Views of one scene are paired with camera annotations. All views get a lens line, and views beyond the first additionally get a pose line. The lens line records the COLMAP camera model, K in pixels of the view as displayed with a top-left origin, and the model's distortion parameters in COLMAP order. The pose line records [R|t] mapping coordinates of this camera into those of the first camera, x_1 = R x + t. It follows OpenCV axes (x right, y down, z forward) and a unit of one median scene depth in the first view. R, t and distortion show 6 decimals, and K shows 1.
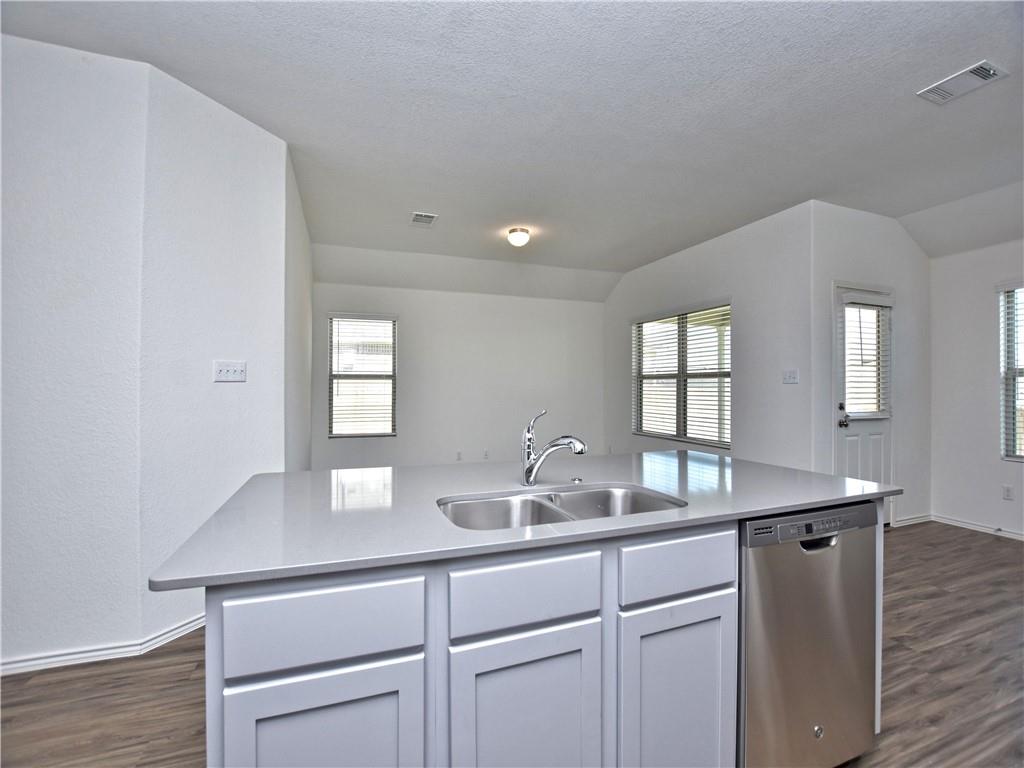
lens RADIAL K [[477.4, 0, 512.0], [0, 477.4, 384.0], [0, 0, 1]] dist [-0.002810, -0.000933]
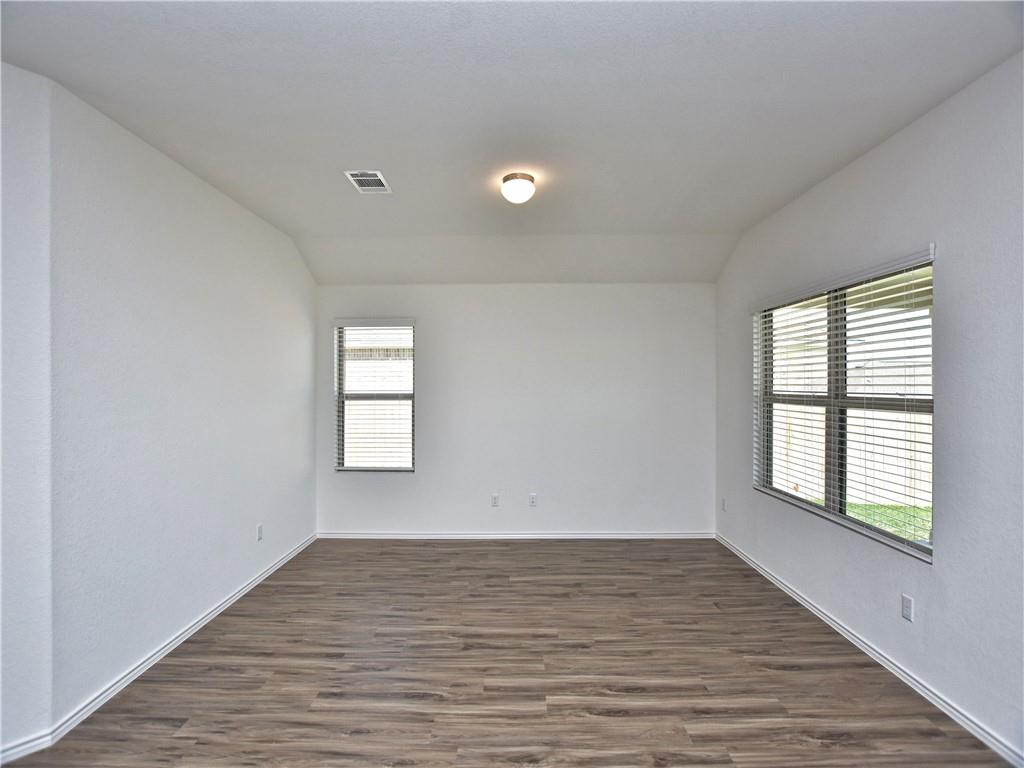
lens RADIAL K [[477.4, 0, 512.0], [0, 477.4, 384.0], [0, 0, 1]] dist [-0.002810, -0.000933]
pose [[0.927157, -0.003569, -0.374657, 0.206995], [0.006840, 0.999949, 0.007403, -0.042641], [0.374611, -0.009427, 0.927134, 0.336348]]
